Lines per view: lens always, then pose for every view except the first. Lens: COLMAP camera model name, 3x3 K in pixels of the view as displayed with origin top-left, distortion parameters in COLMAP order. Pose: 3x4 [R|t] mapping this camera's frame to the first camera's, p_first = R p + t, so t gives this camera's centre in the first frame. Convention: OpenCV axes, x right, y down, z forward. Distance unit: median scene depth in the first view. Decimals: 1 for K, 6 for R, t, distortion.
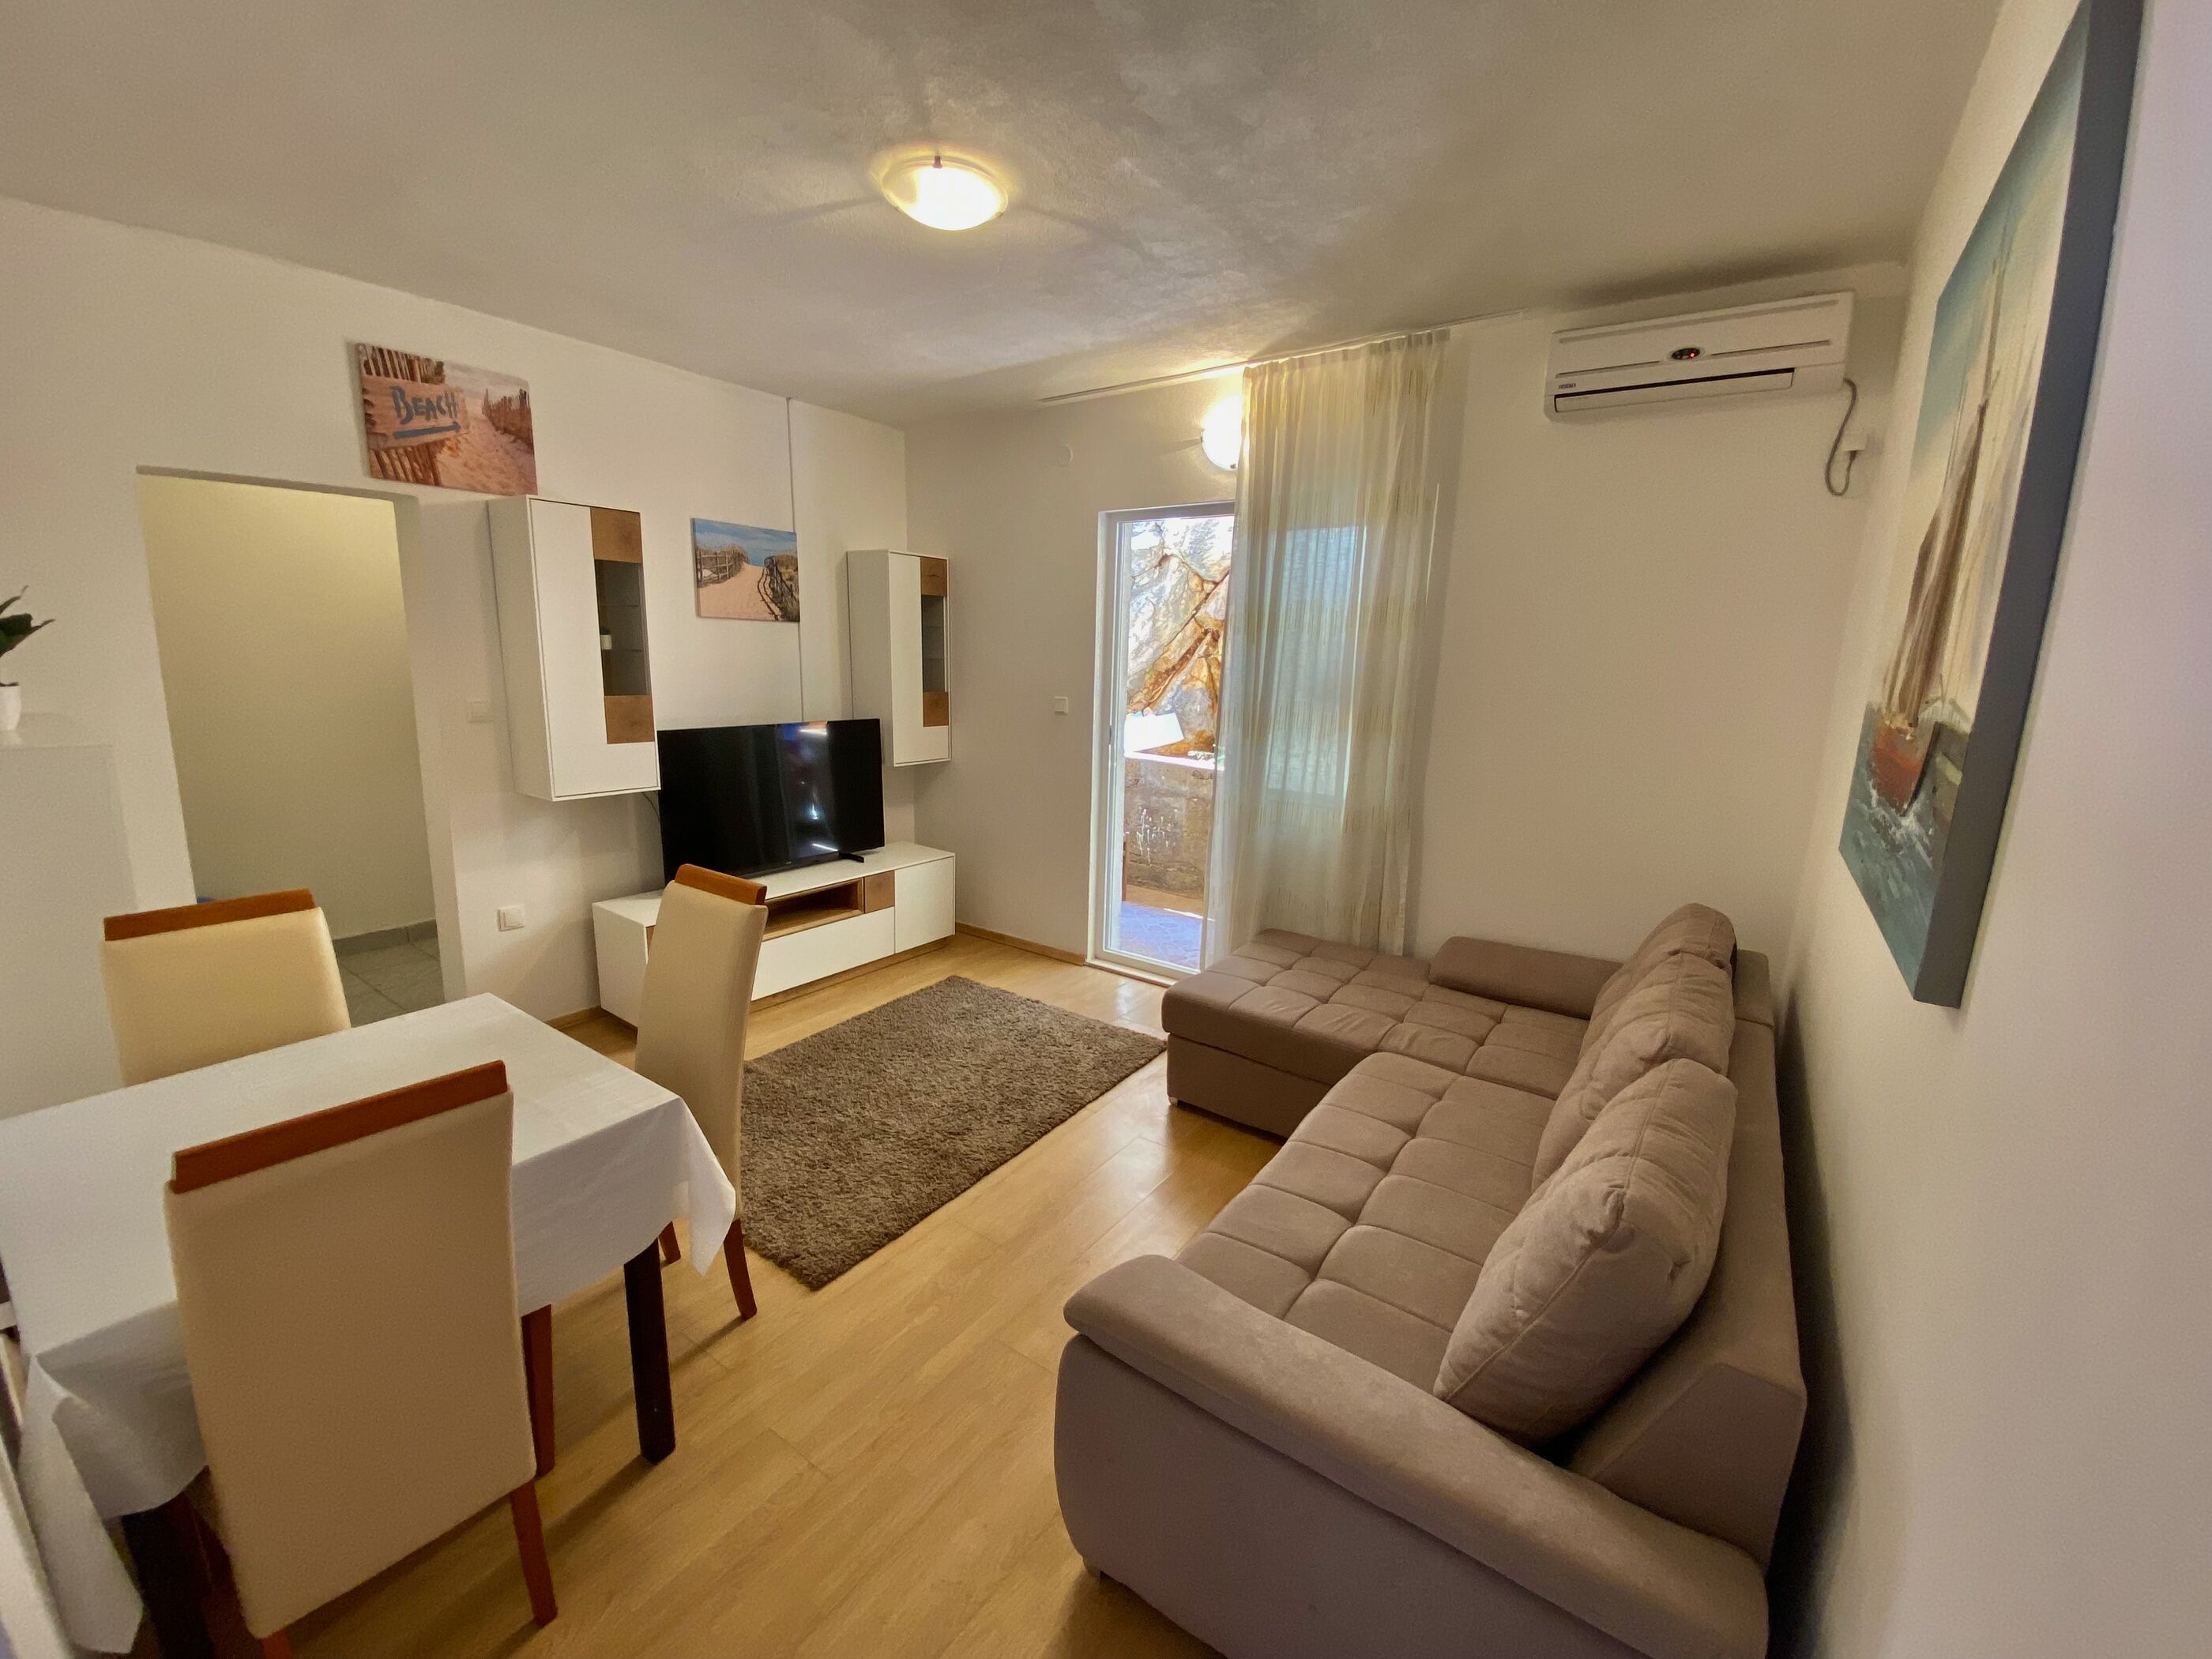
lens RADIAL K [[909.7, 0, 1102.2], [0, 909.7, 828.1], [0, 0, 1]] dist [-0.006667, -0.000963]
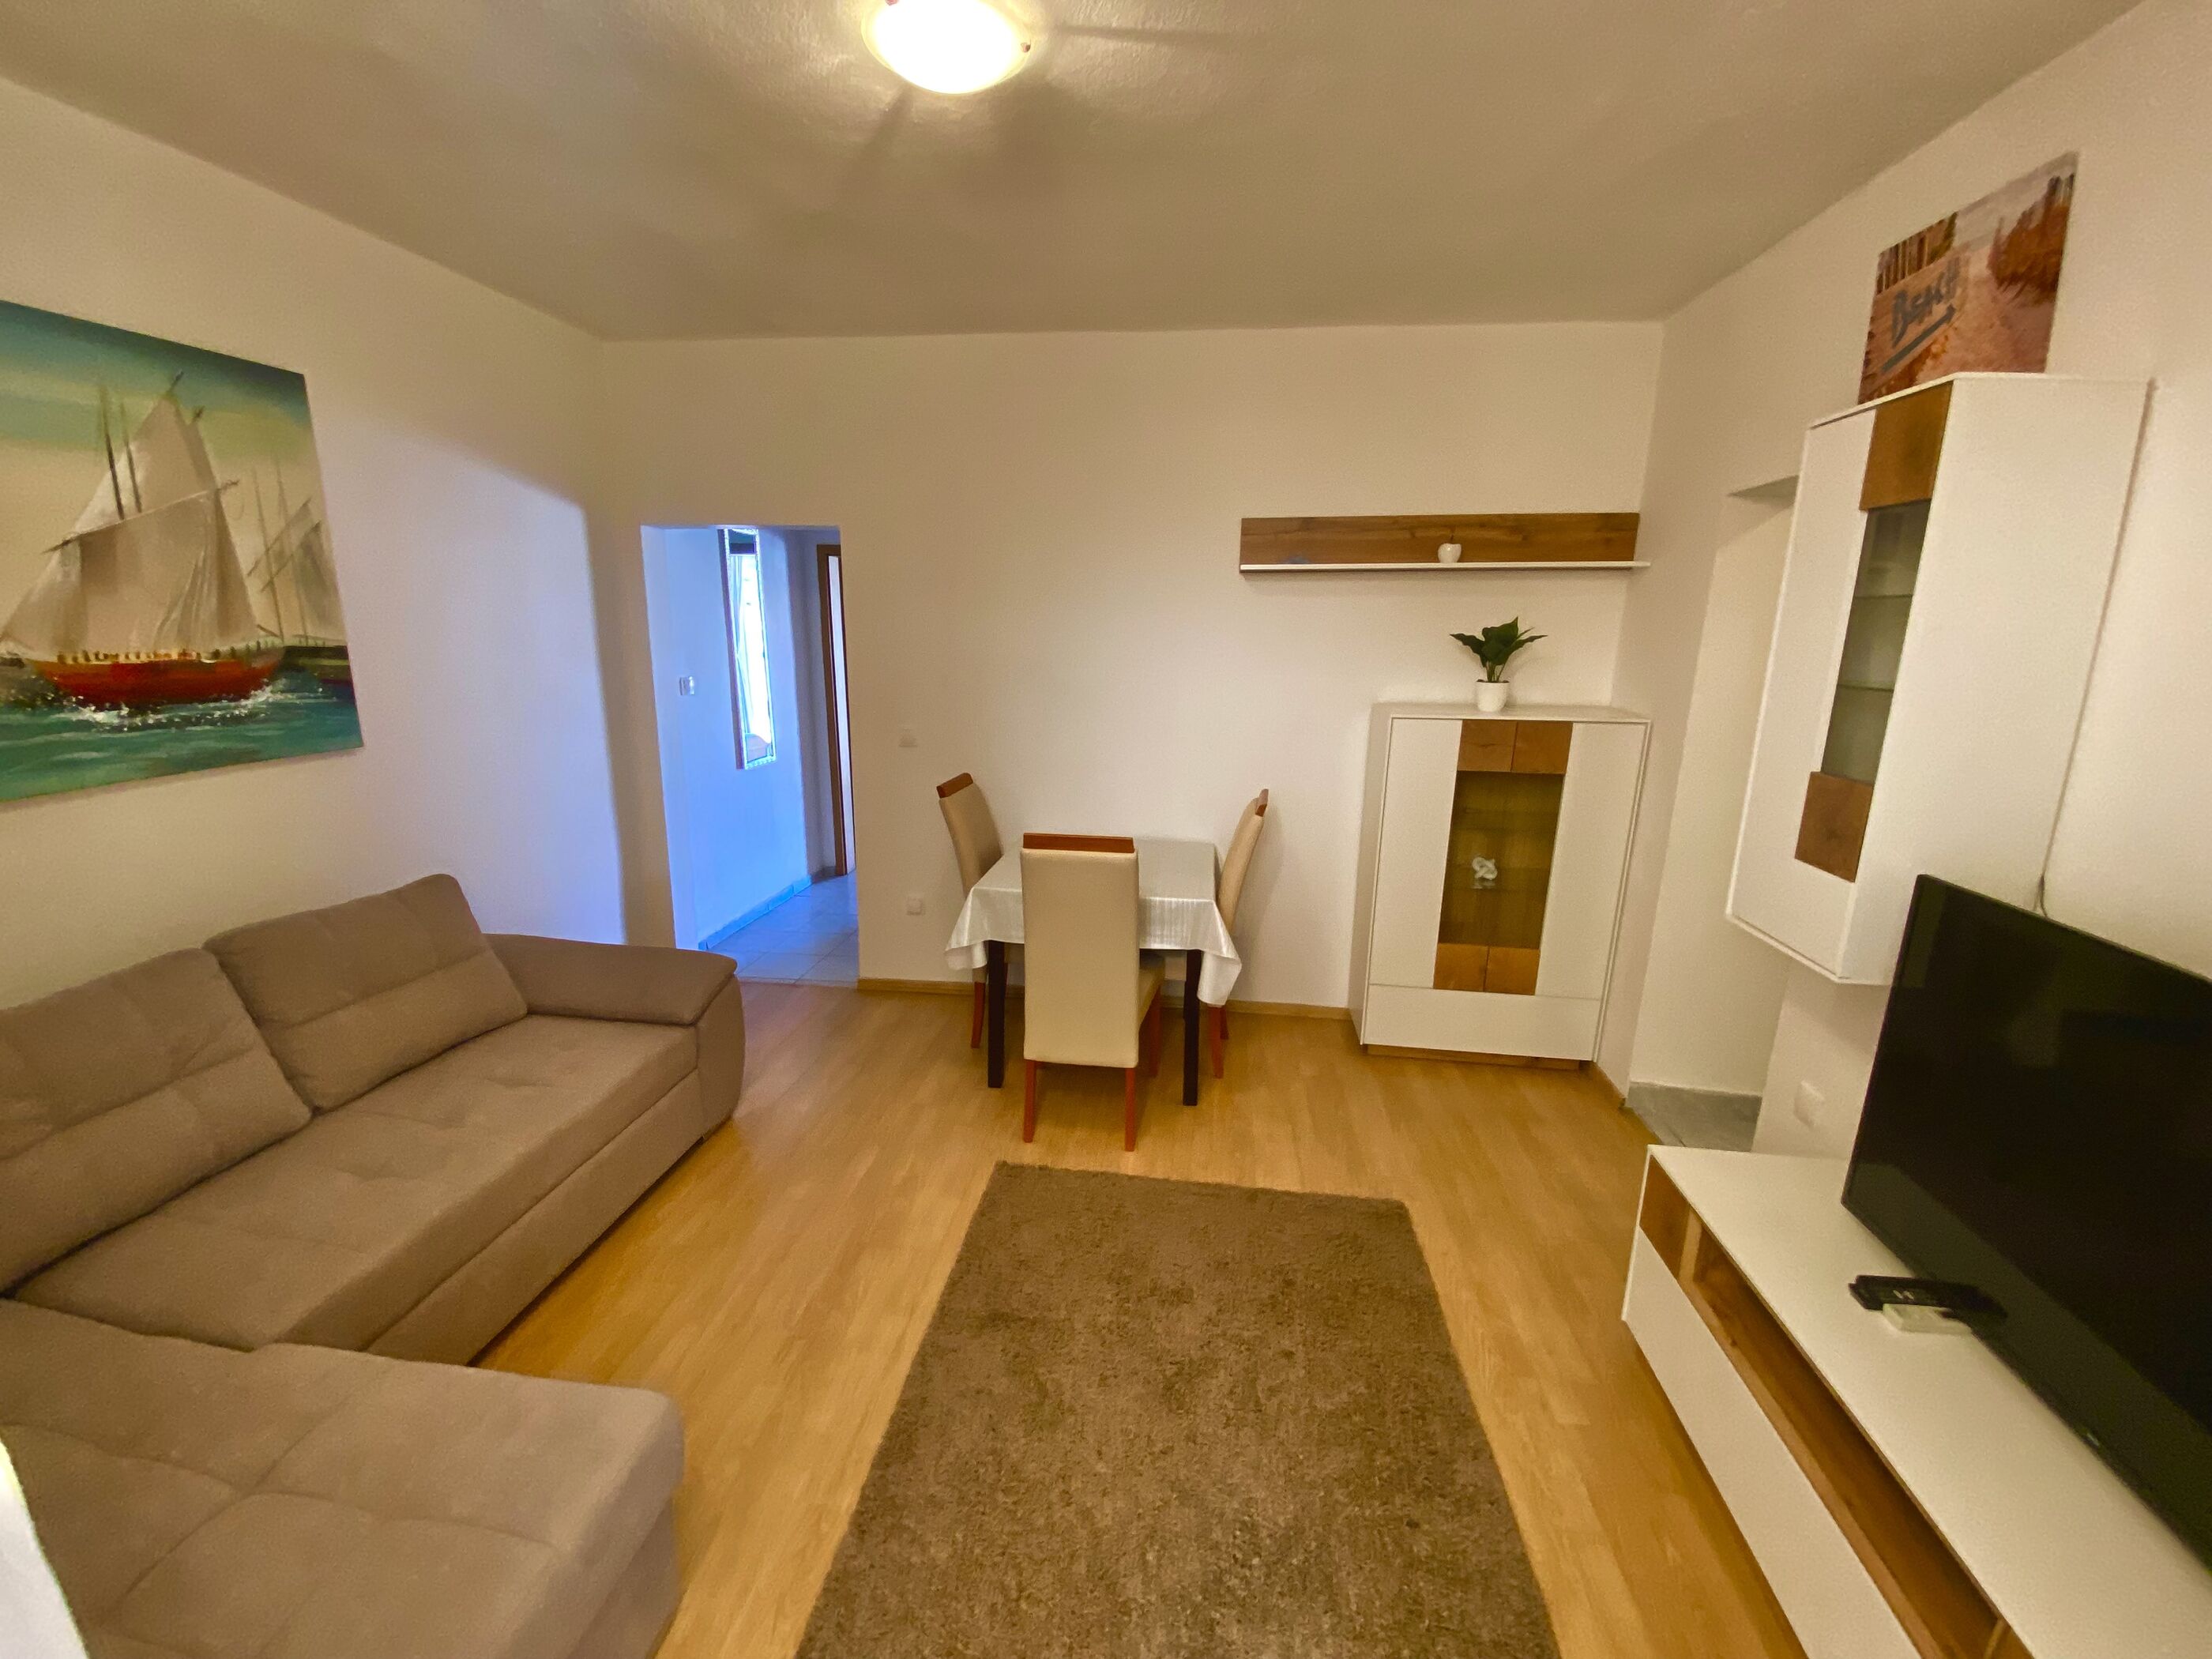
lens RADIAL K [[909.7, 0, 1102.6], [0, 909.7, 811.7], [0, 0, 1]] dist [-0.006667, -0.000963]
pose [[-0.877867, 0.056623, -0.475546, 0.082003], [-0.141612, 0.917889, 0.370710, -0.288846], [0.457489, 0.392777, -0.797766, 1.376273]]
